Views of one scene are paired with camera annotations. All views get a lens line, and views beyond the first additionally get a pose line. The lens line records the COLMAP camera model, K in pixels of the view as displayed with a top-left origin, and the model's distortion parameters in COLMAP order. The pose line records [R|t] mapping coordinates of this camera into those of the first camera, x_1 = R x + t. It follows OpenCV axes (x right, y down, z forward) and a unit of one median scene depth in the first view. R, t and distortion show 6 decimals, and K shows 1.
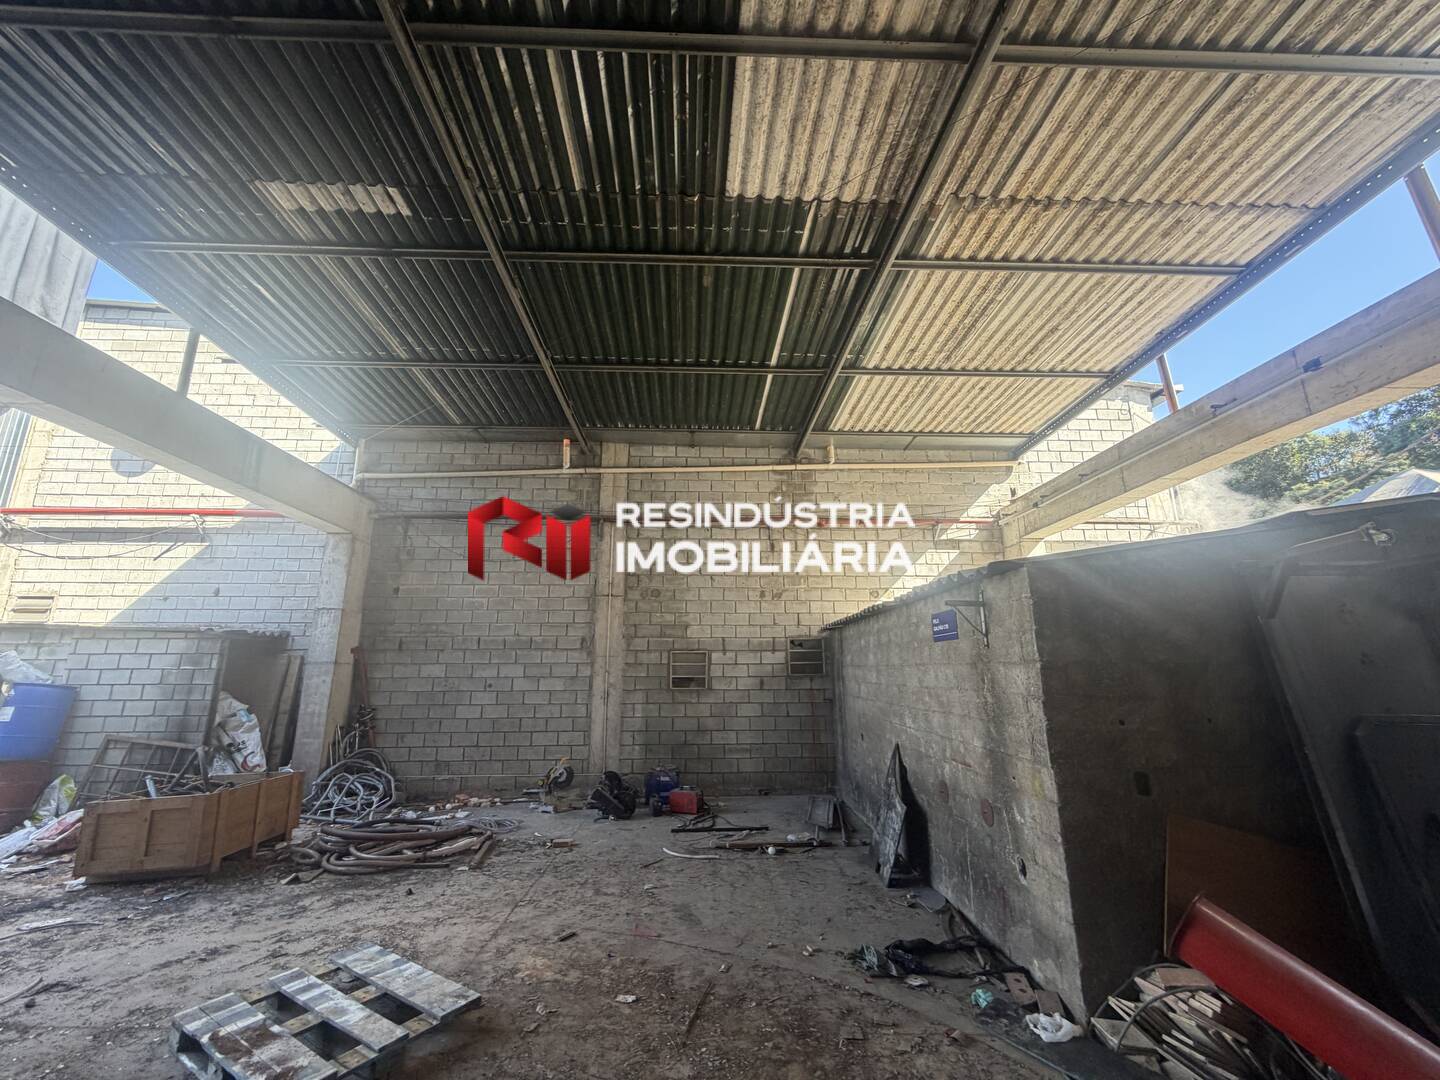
lens RADIAL K [[571.9, 0, 717.3], [0, 571.9, 544.3], [0, 0, 1]] dist [0.001557, -0.000059]
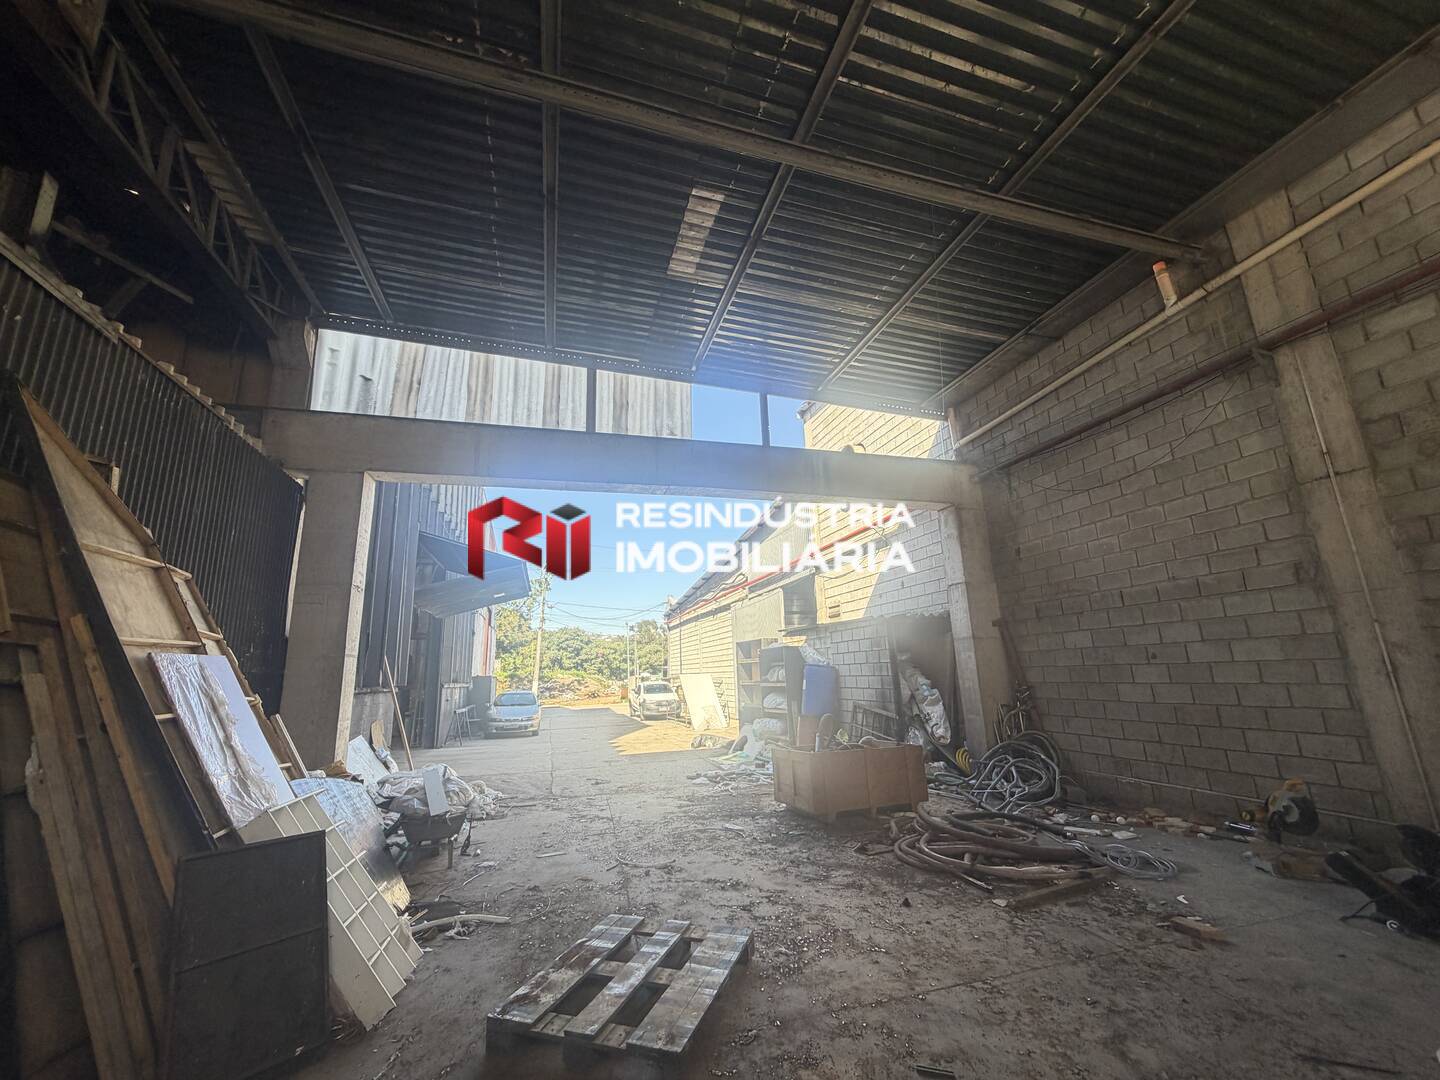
lens RADIAL K [[571.9, 0, 717.3], [0, 571.9, 544.3], [0, 0, 1]] dist [0.001557, -0.000059]
pose [[0.231987, -0.218510, -0.947858, 0.281269], [0.248825, 0.955352, -0.159338, 0.167525], [0.940355, -0.198886, 0.276000, 0.586816]]
